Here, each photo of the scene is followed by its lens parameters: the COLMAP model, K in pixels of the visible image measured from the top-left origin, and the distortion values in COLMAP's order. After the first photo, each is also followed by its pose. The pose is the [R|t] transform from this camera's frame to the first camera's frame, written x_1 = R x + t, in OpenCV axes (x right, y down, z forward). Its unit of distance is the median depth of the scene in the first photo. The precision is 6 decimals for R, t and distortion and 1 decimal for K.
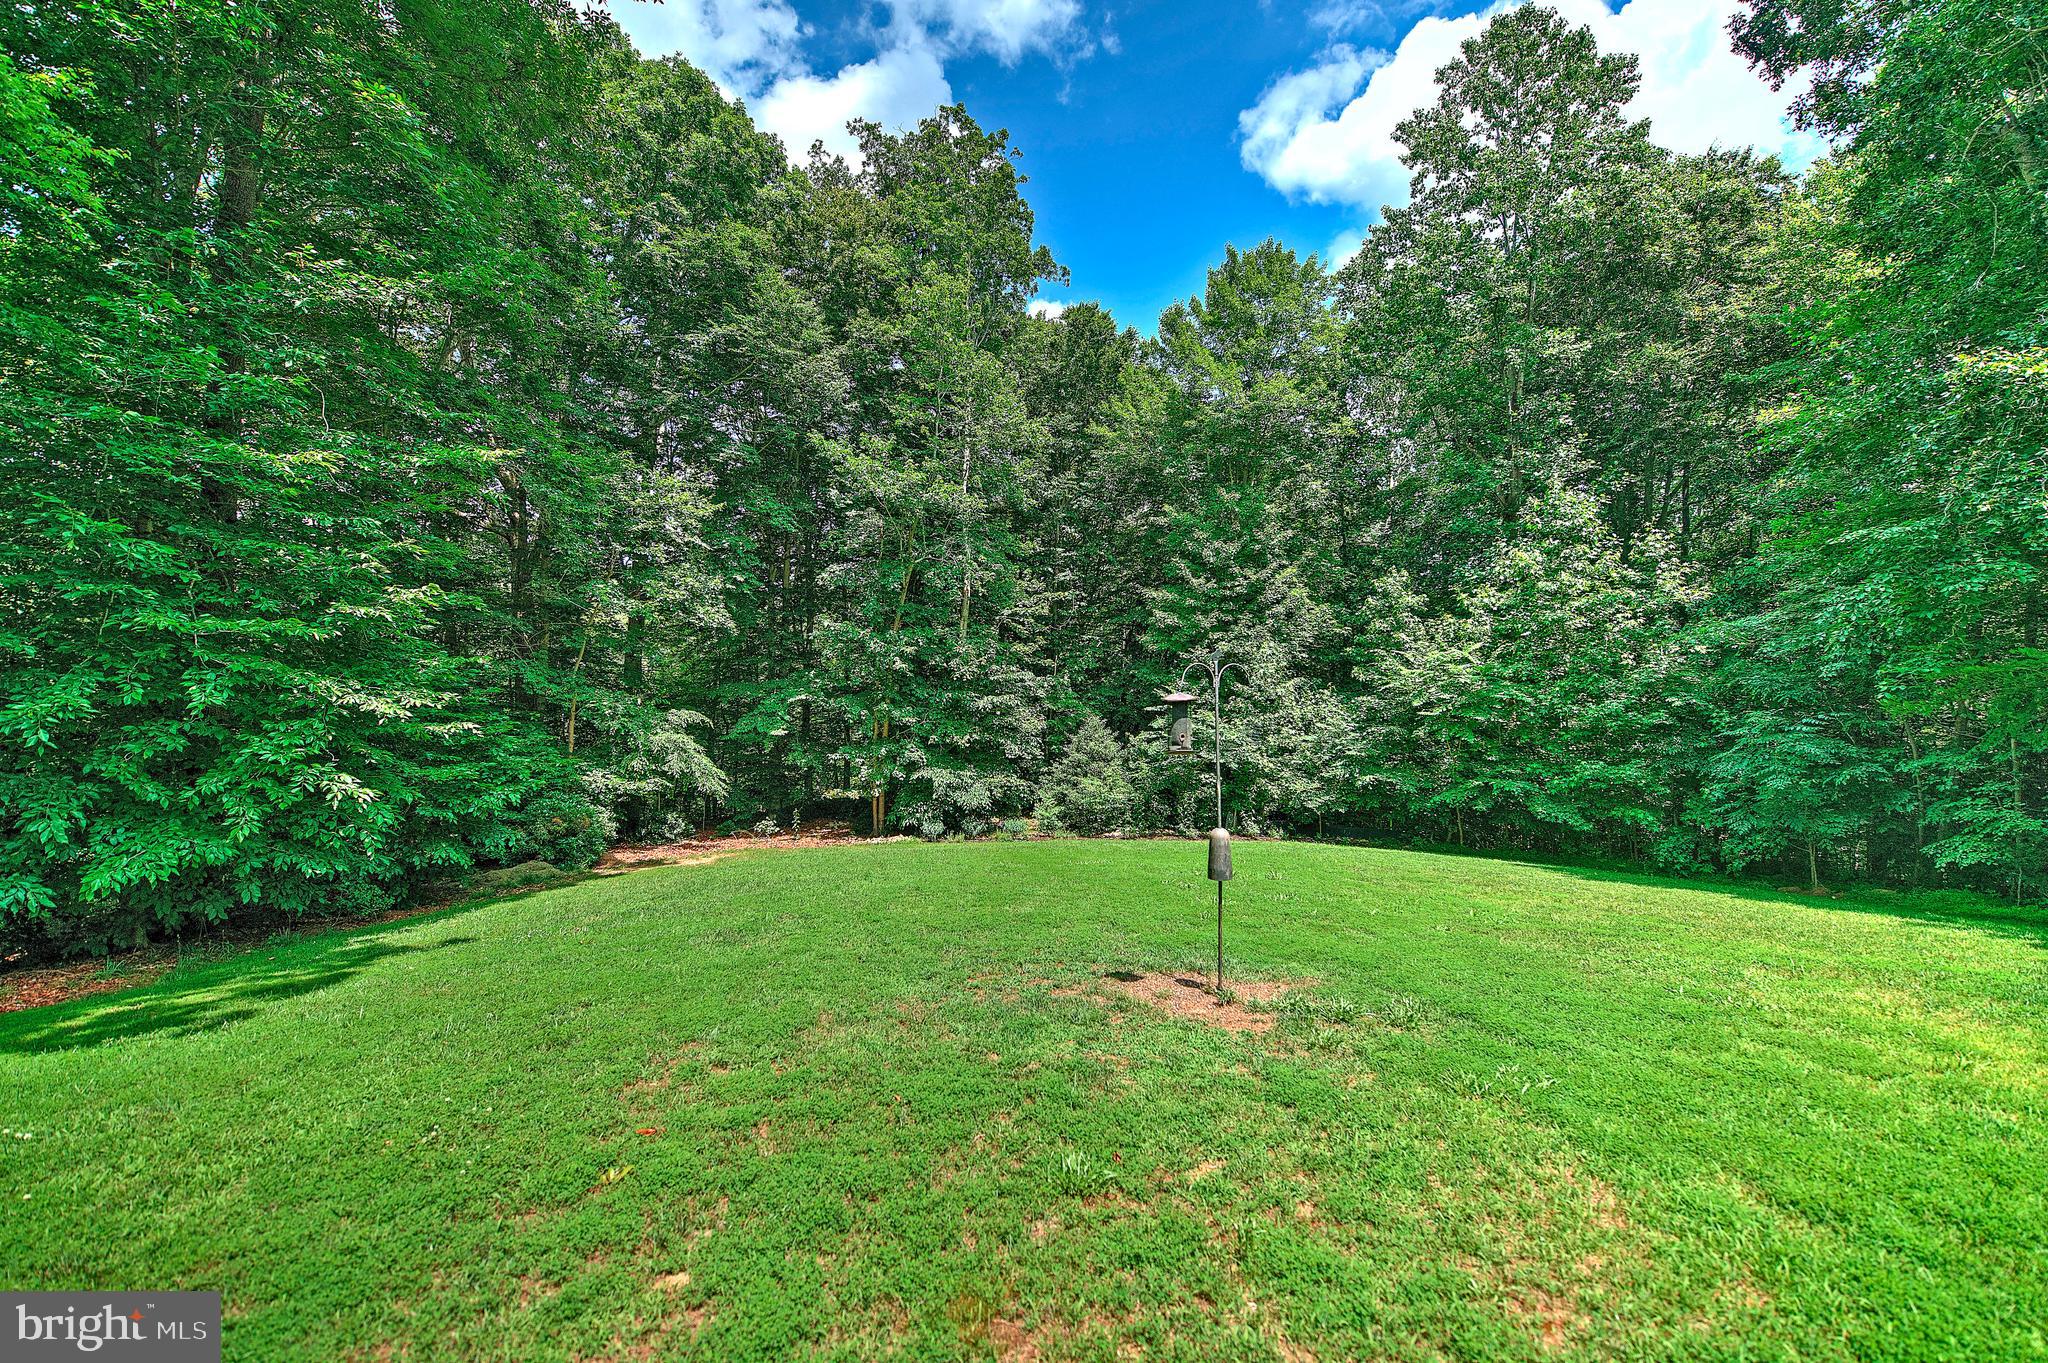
lens RADIAL K [[902.8, 0, 1021.4], [0, 902.8, 679.1], [0, 0, 1]] dist [-0.010643, -0.002179]
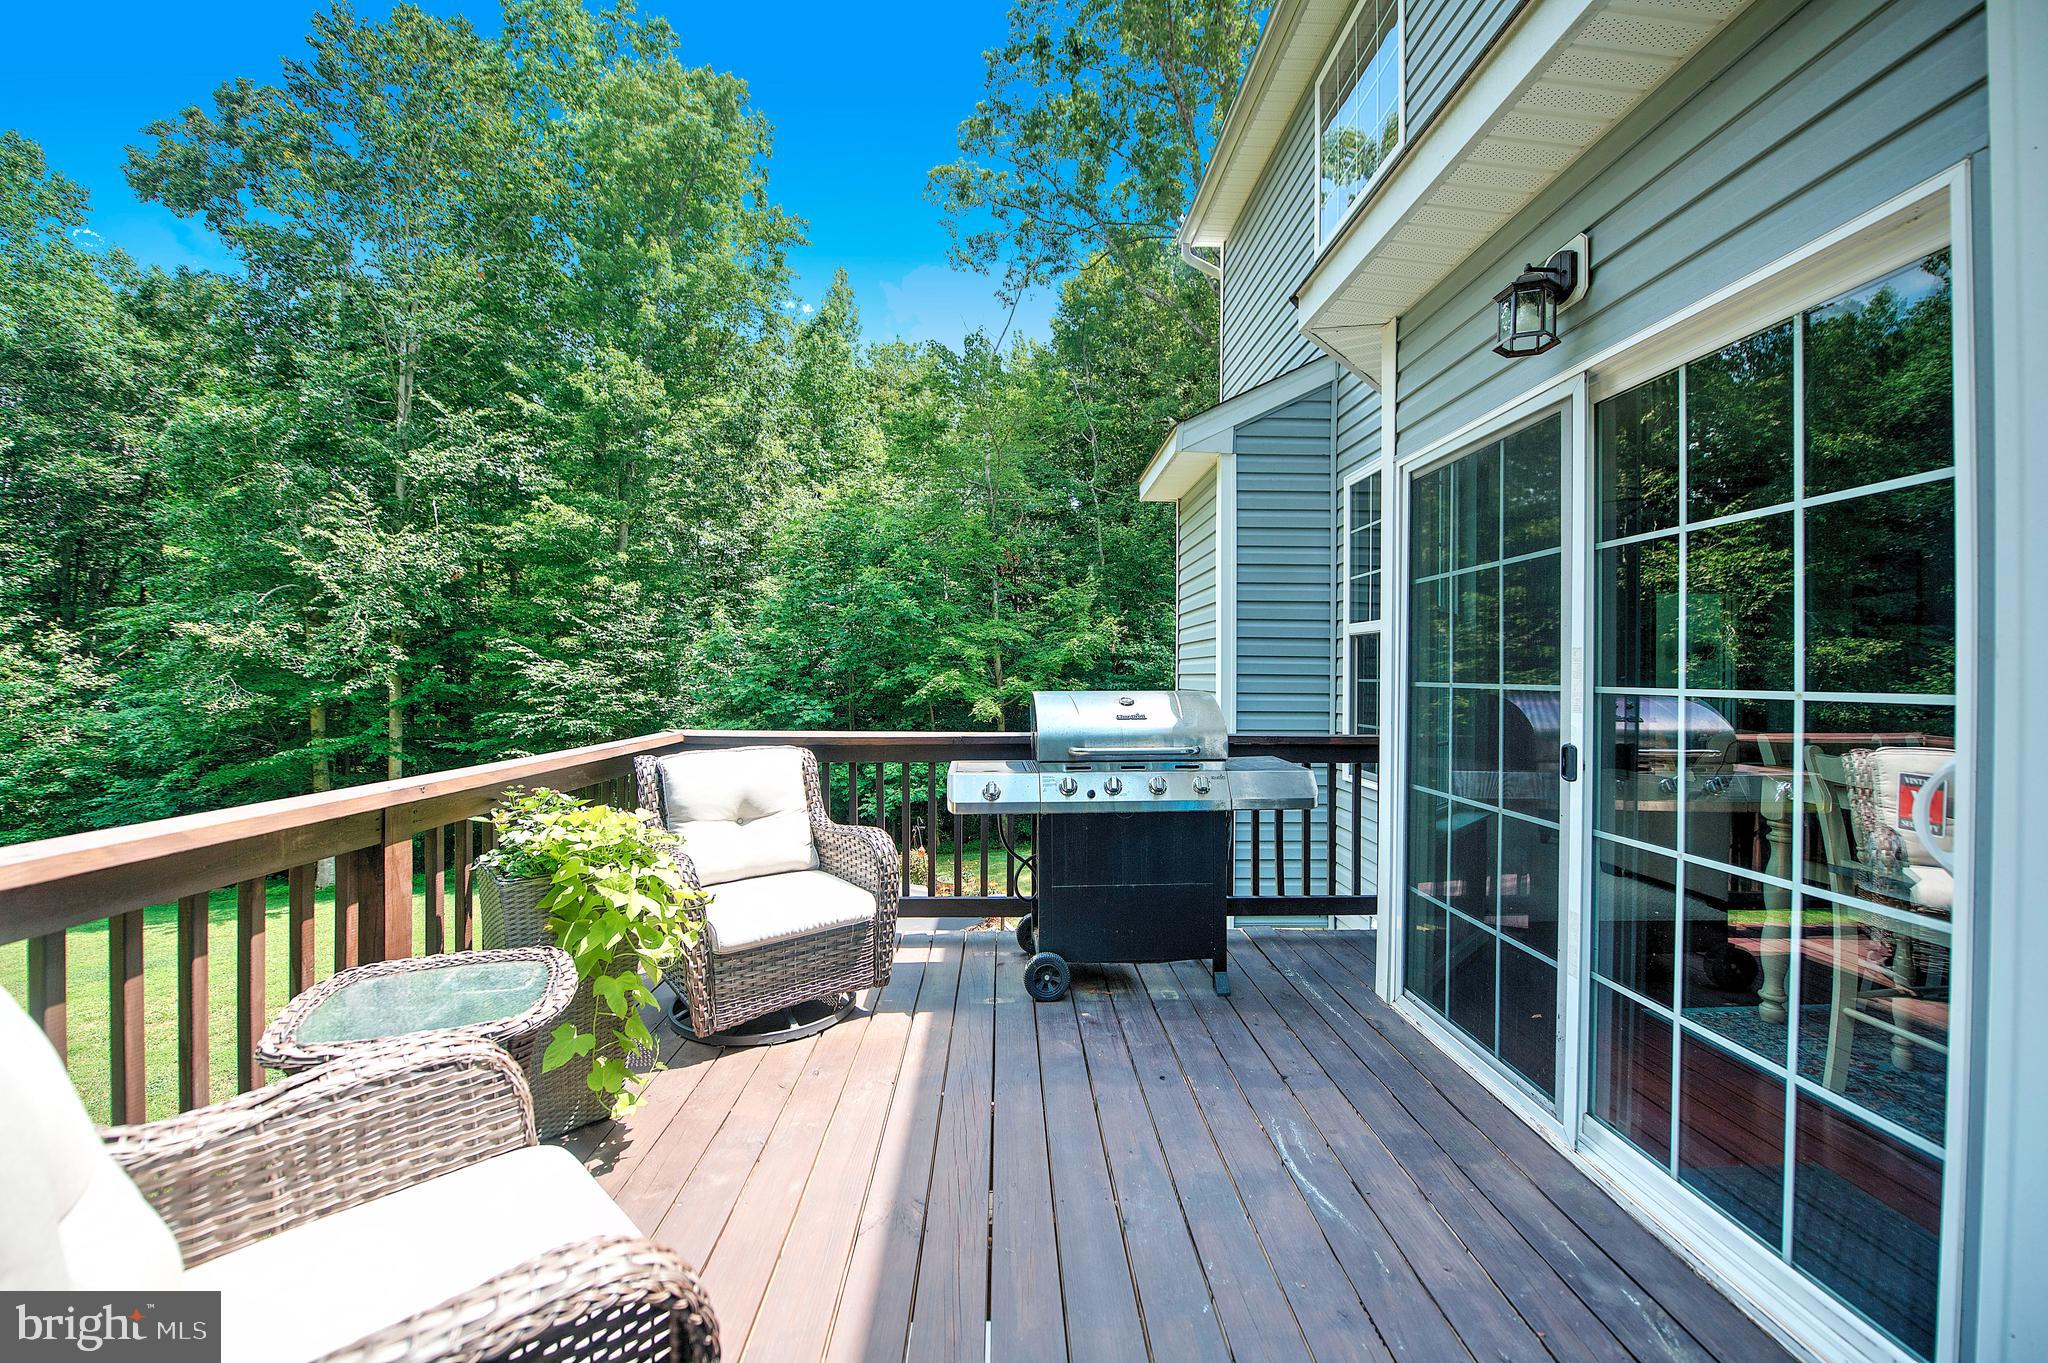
lens RADIAL K [[820.6, 0, 1053.3], [0, 820.6, 670.5], [0, 0, 1]] dist [-0.015368, -0.001464]
pose [[0.154296, -0.003560, 0.988018, -0.132957], [-0.016651, 0.999842, 0.006203, -0.113473], [-0.987884, -0.017409, 0.154213, -0.418082]]
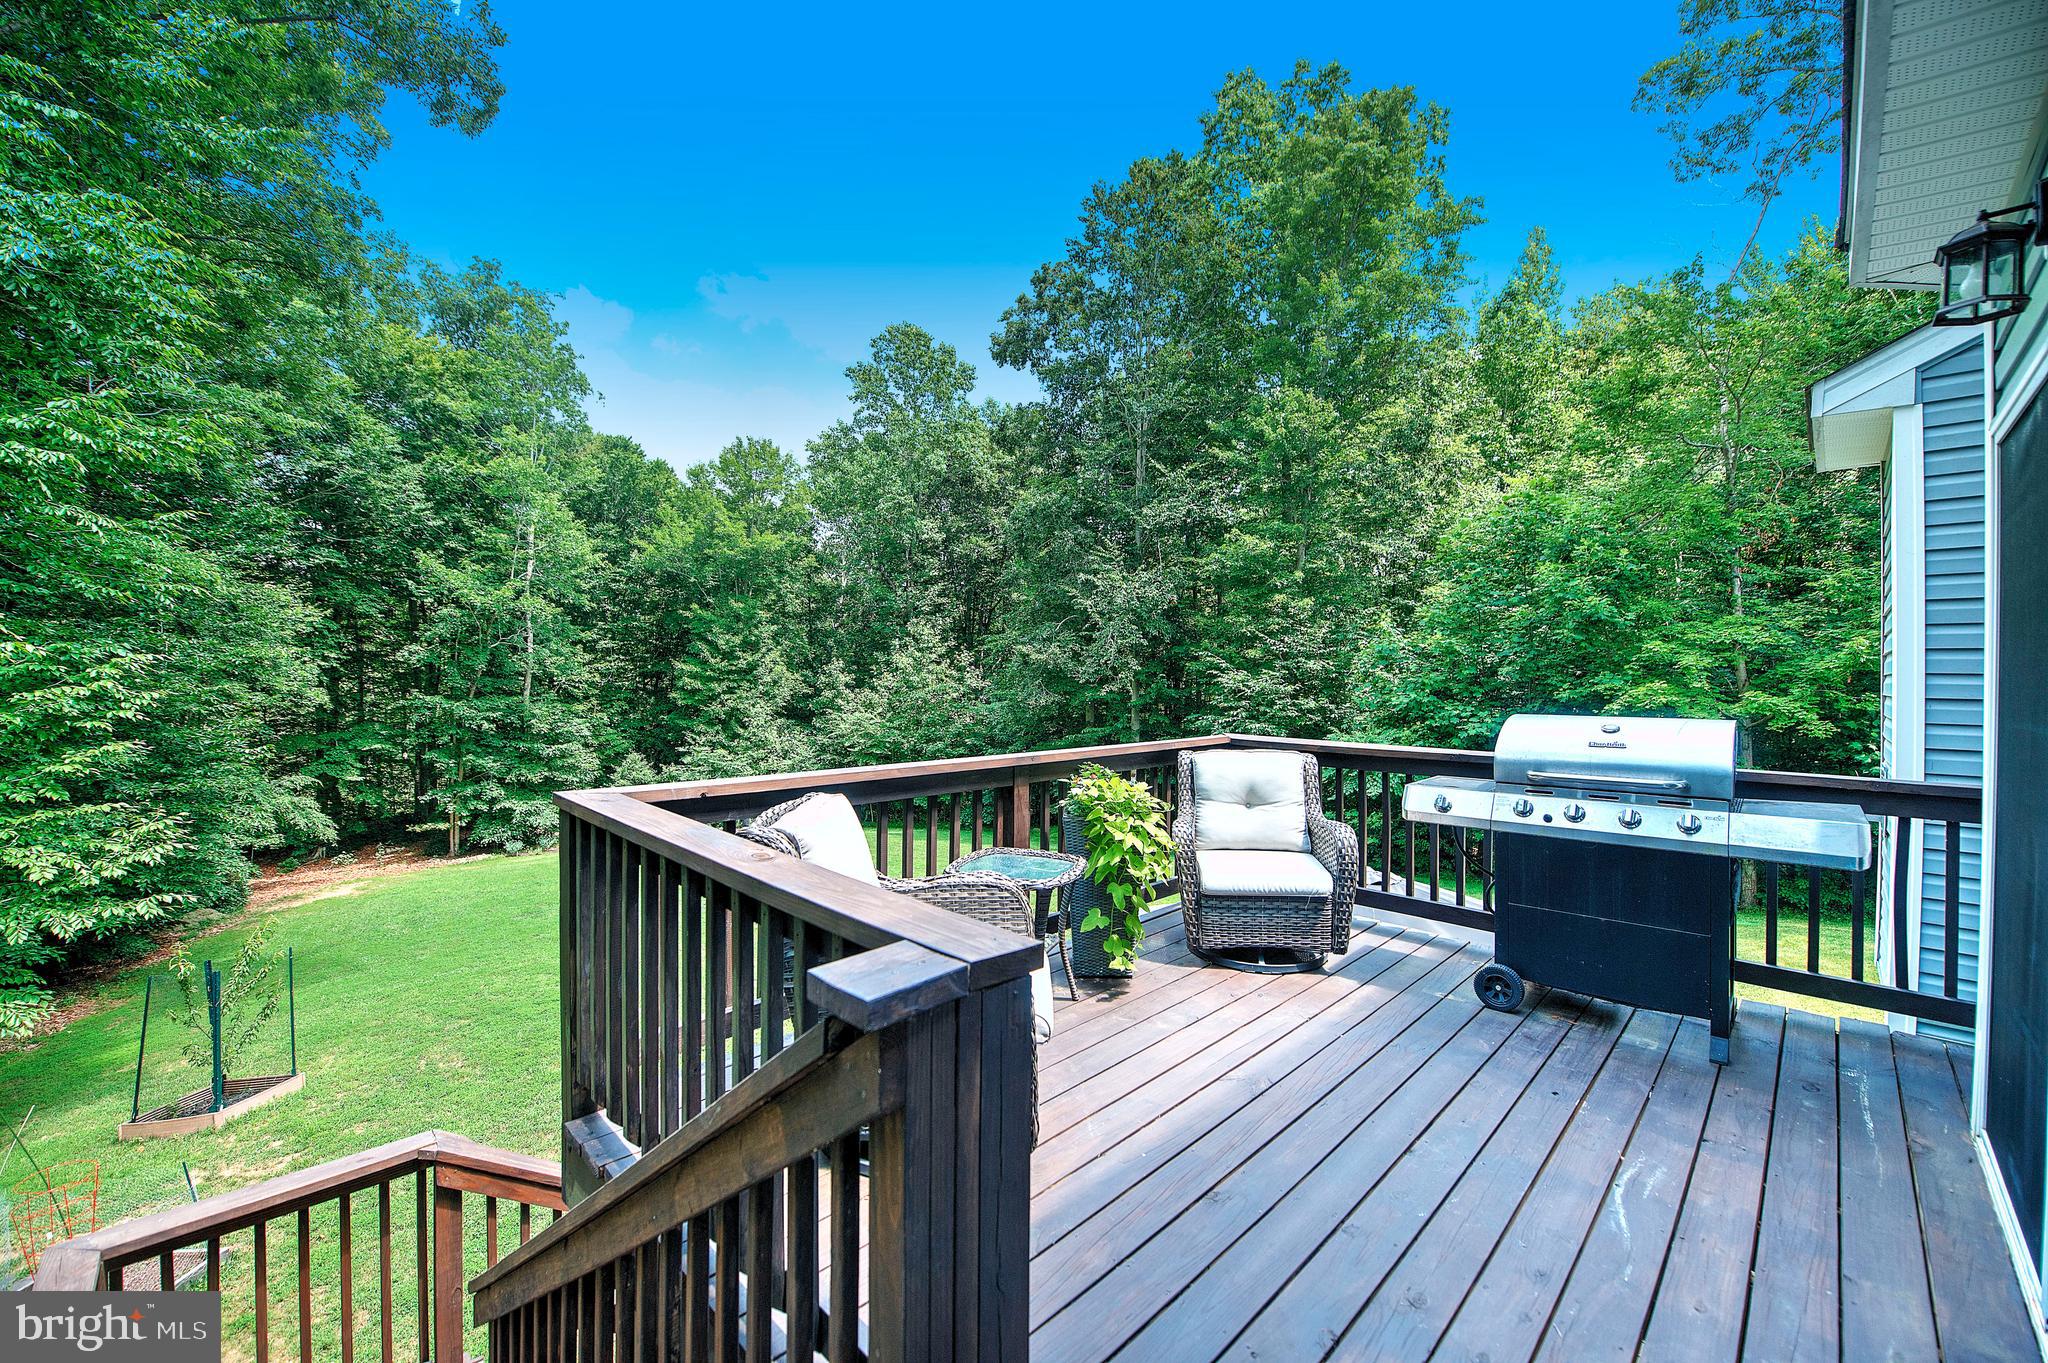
lens RADIAL K [[820.6, 0, 1030.7], [0, 820.6, 670.3], [0, 0, 1]] dist [-0.015368, -0.001464]
pose [[0.827107, 0.003369, 0.562035, -0.140143], [-0.010525, 0.999900, 0.009496, -0.115613], [-0.561946, -0.013770, 0.827059, -0.444986]]
